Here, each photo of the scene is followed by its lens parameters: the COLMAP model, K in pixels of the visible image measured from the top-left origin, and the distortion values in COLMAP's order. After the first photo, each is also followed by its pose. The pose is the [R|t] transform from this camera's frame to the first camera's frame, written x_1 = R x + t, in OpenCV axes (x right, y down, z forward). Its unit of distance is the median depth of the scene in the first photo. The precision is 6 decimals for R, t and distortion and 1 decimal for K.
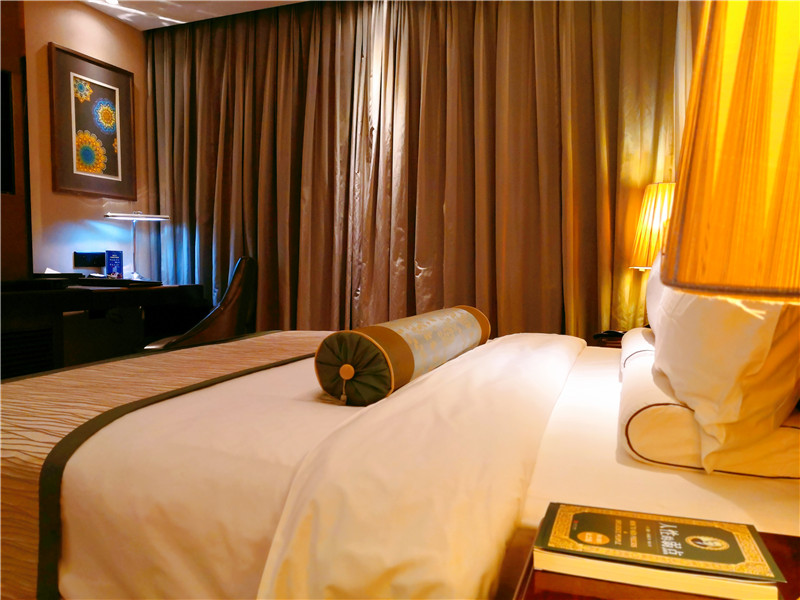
lens RADIAL K [[600.9, 0, 400.0], [0, 600.9, 300.0], [0, 0, 1]] dist [0.013037, 0.000165]
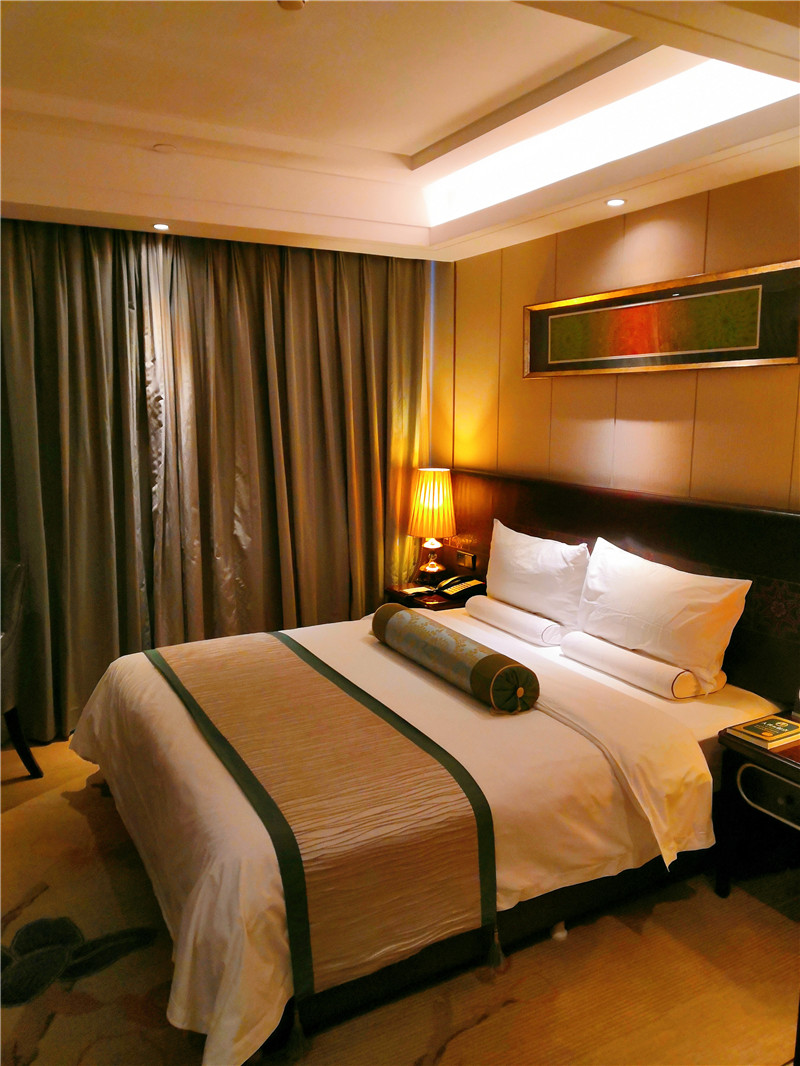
lens RADIAL K [[800.7, 0, 395.9], [0, 800.7, 530.3], [0, 0, 1]] dist [0.013037, 0.000165]
pose [[0.659727, -0.118412, 0.742118, -2.341441], [0.041352, 0.991732, 0.121479, -0.733369], [-0.750366, -0.049455, 0.659170, -0.122218]]
